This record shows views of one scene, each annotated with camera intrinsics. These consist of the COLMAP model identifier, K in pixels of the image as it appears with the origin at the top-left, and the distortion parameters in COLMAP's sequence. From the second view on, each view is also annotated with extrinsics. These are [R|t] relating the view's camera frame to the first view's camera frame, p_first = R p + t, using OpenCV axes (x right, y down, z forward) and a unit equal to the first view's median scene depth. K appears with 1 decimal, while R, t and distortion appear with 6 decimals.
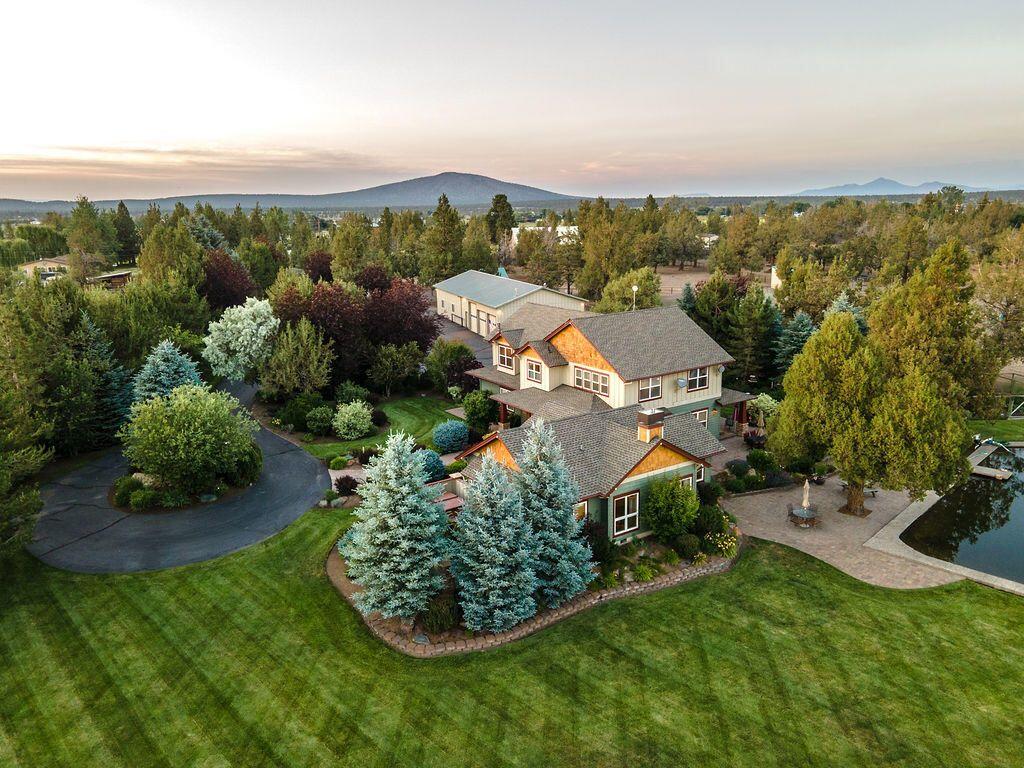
lens RADIAL K [[756.0, 0, 508.2], [0, 756.0, 393.5], [0, 0, 1]] dist [0.035075, 0.005155]
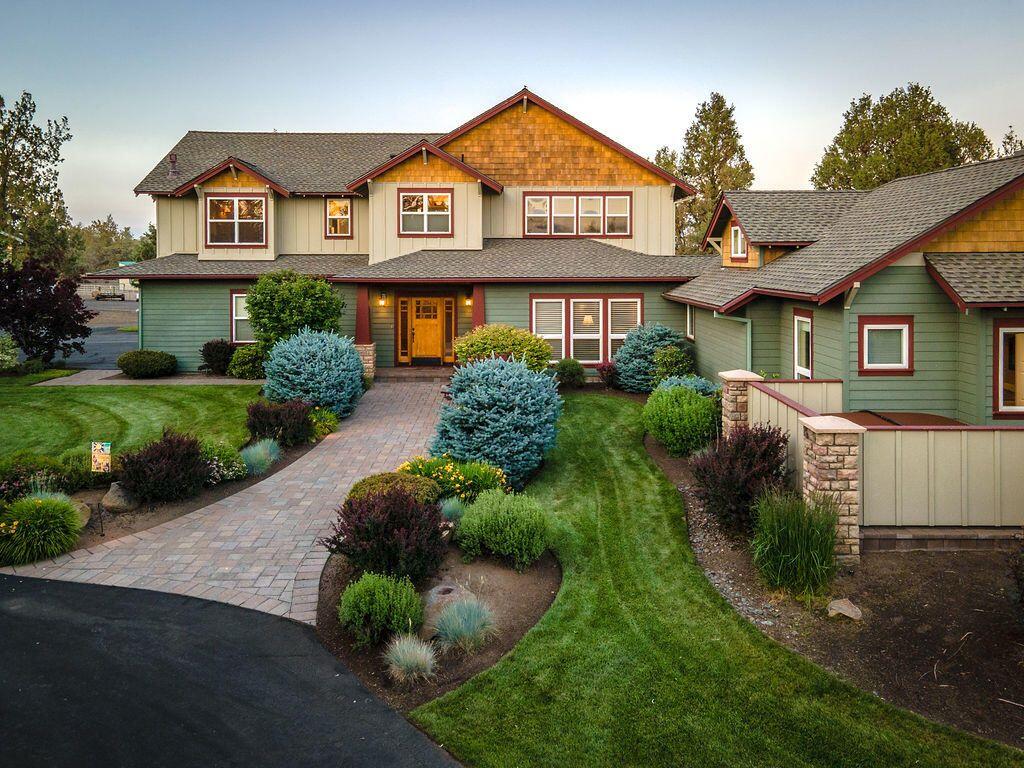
lens RADIAL K [[789.4, 0, 523.1], [0, 789.4, 273.8], [0, 0, 1]] dist [0.033050, 0.007487]
pose [[0.539003, 0.001377, 0.842303, -0.303334], [0.196091, 0.972317, -0.127071, 0.070199], [-0.819161, 0.233660, 0.523812, 0.686288]]
